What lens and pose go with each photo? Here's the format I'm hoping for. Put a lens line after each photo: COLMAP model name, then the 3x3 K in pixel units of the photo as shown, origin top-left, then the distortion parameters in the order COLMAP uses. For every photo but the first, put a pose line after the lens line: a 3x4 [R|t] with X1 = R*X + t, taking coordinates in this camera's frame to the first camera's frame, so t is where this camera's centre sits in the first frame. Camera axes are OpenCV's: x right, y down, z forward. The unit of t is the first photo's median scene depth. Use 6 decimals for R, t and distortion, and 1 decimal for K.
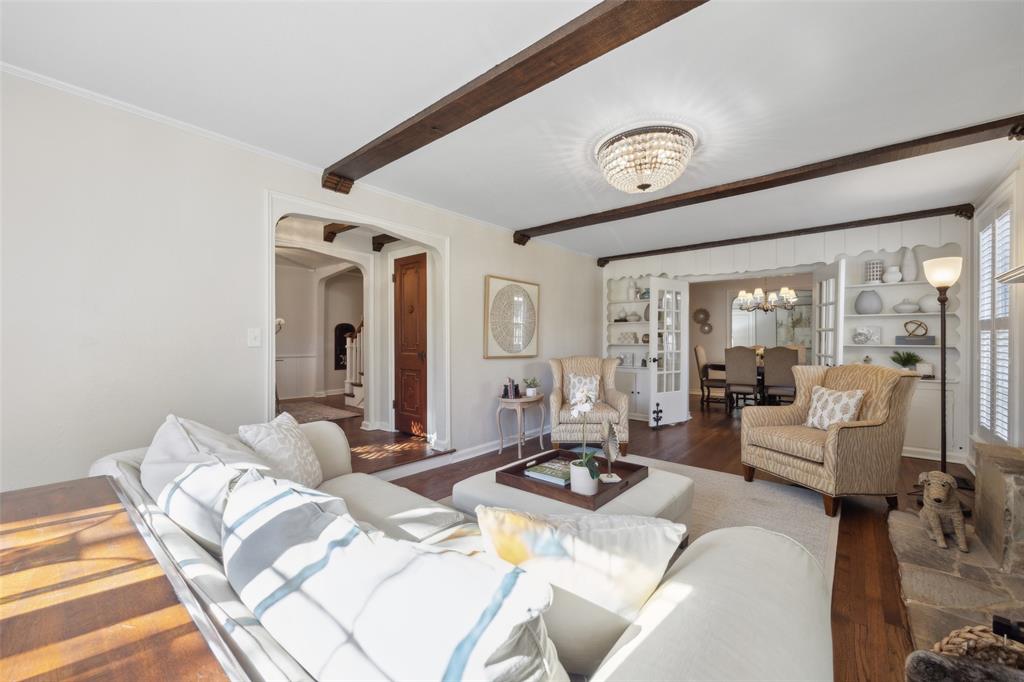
lens RADIAL K [[400.3, 0, 515.9], [0, 400.3, 338.3], [0, 0, 1]] dist [-0.000239, 0.000230]
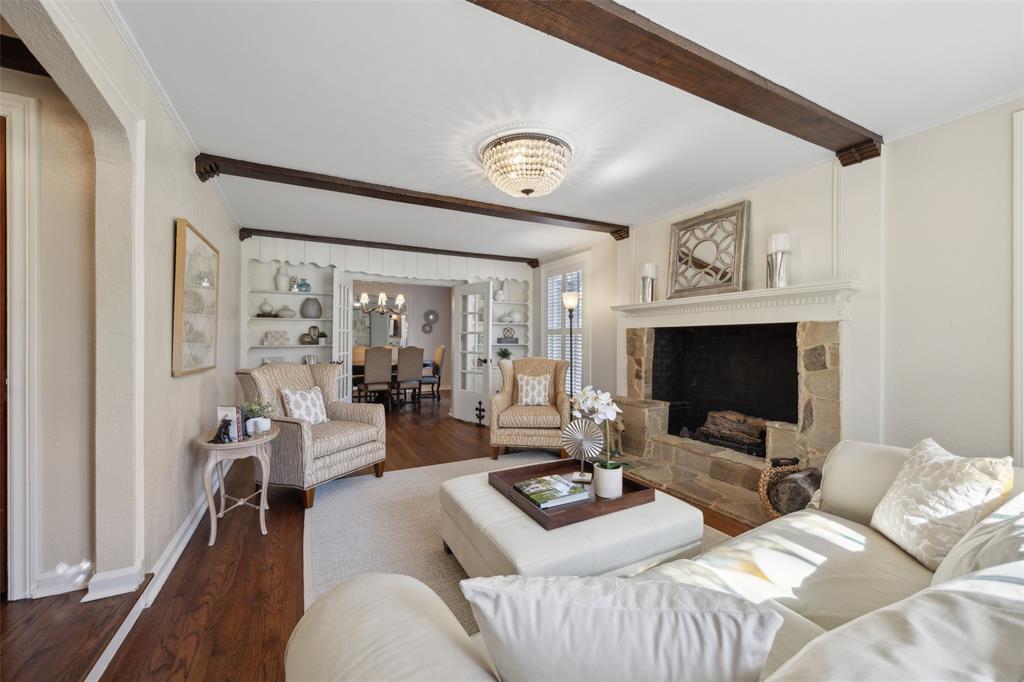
lens RADIAL K [[400.3, 0, 515.9], [0, 400.3, 338.3], [0, 0, 1]] dist [-0.000239, 0.000230]
pose [[0.381511, 0.003460, 0.924358, -0.393678], [-0.003616, 0.999991, -0.002250, -0.000259], [-0.924357, -0.002485, 0.381520, 0.391169]]
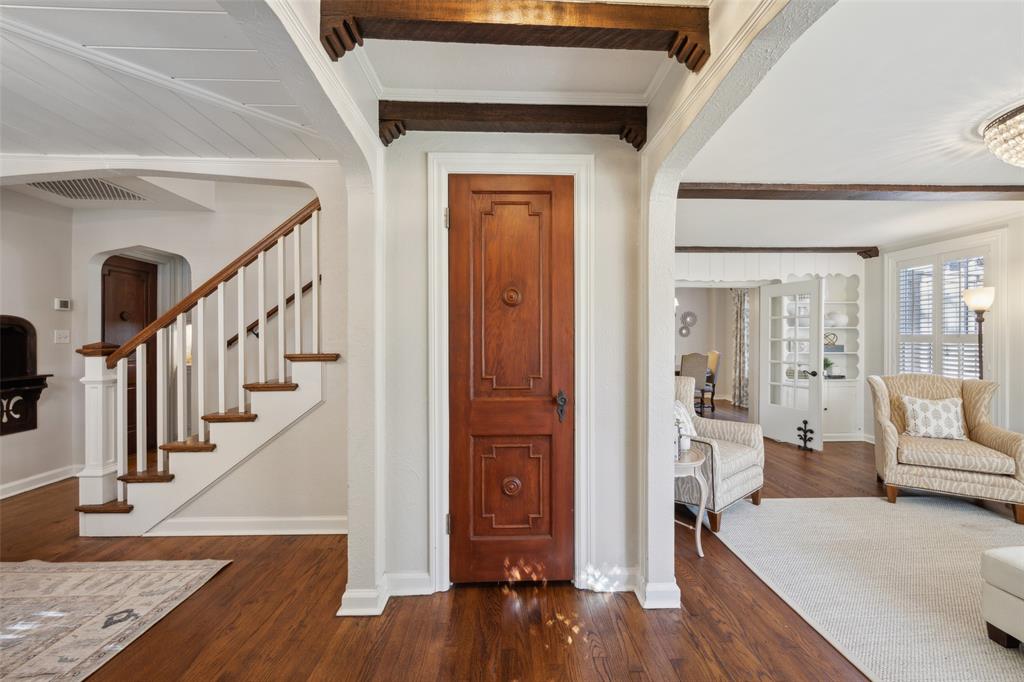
lens RADIAL K [[400.3, 0, 515.9], [0, 400.3, 338.3], [0, 0, 1]] dist [-0.000239, 0.000230]
pose [[0.745975, -0.002608, 0.665969, -0.577759], [-0.000133, 0.999992, 0.004065, -0.031151], [-0.665974, -0.003121, 0.745969, 0.705121]]
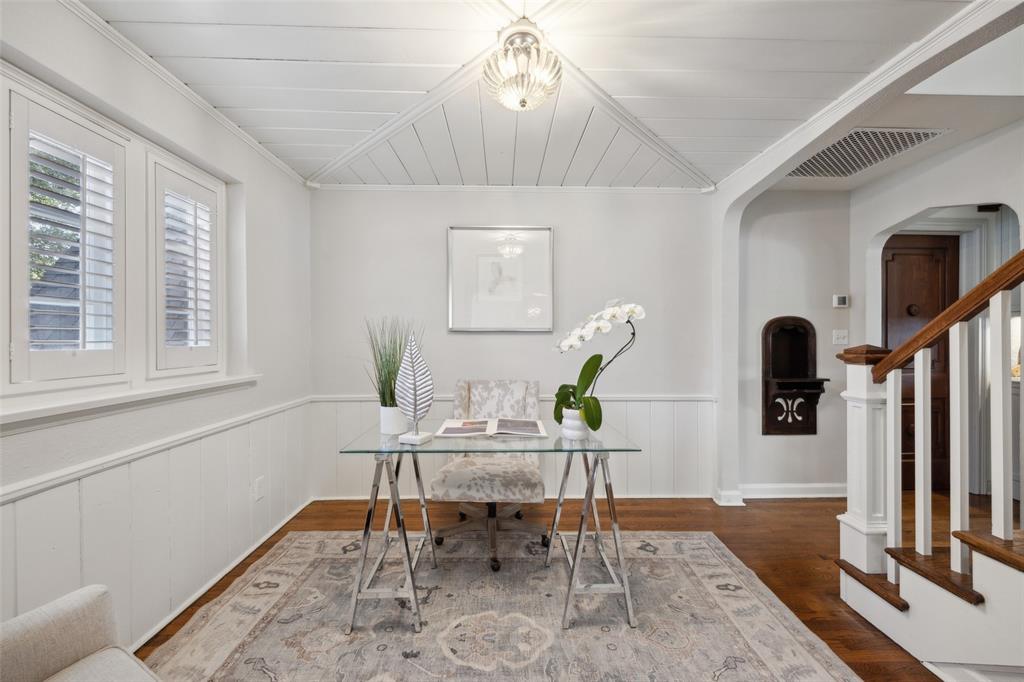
lens RADIAL K [[400.3, 0, 515.9], [0, 400.3, 338.3], [0, 0, 1]] dist [-0.000239, 0.000230]
pose [[0.660709, -0.004304, -0.750630, -0.567515], [0.005869, 0.999983, -0.000568, -0.031979], [0.750620, -0.004030, 0.660722, 0.992446]]
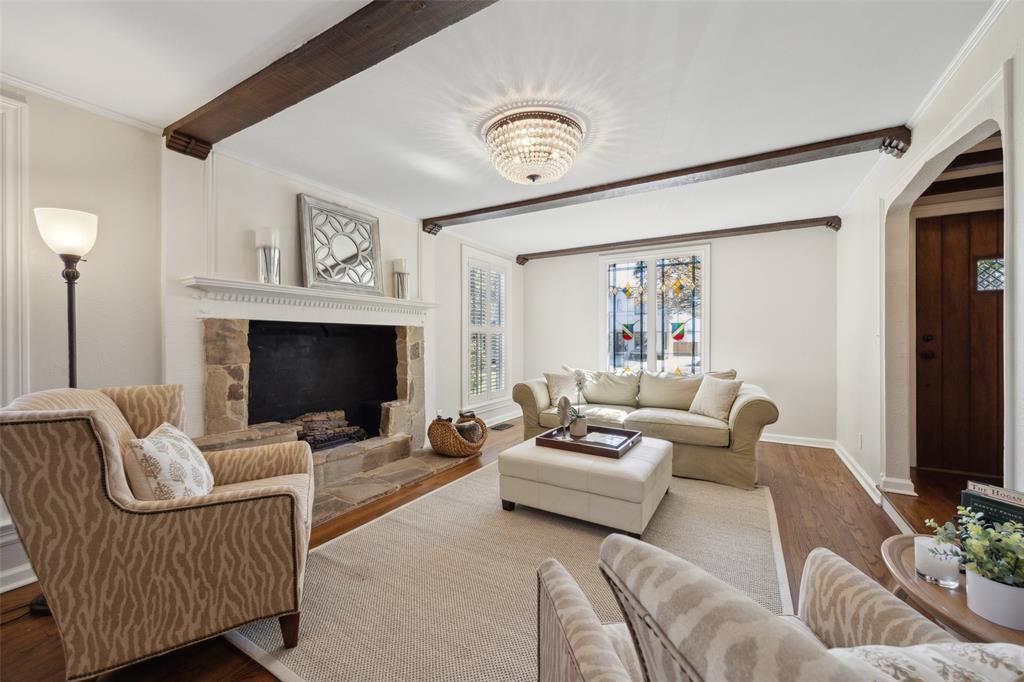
lens RADIAL K [[406.9, 0, 512.0], [0, 406.9, 341.0], [0, 0, 1]] dist [-0.002785, -0.000198]
pose [[-0.986244, 0.000992, -0.165296, 0.327069], [0.001348, 0.999997, -0.002037, 0.007663], [0.165293, -0.002232, -0.986242, 1.198691]]
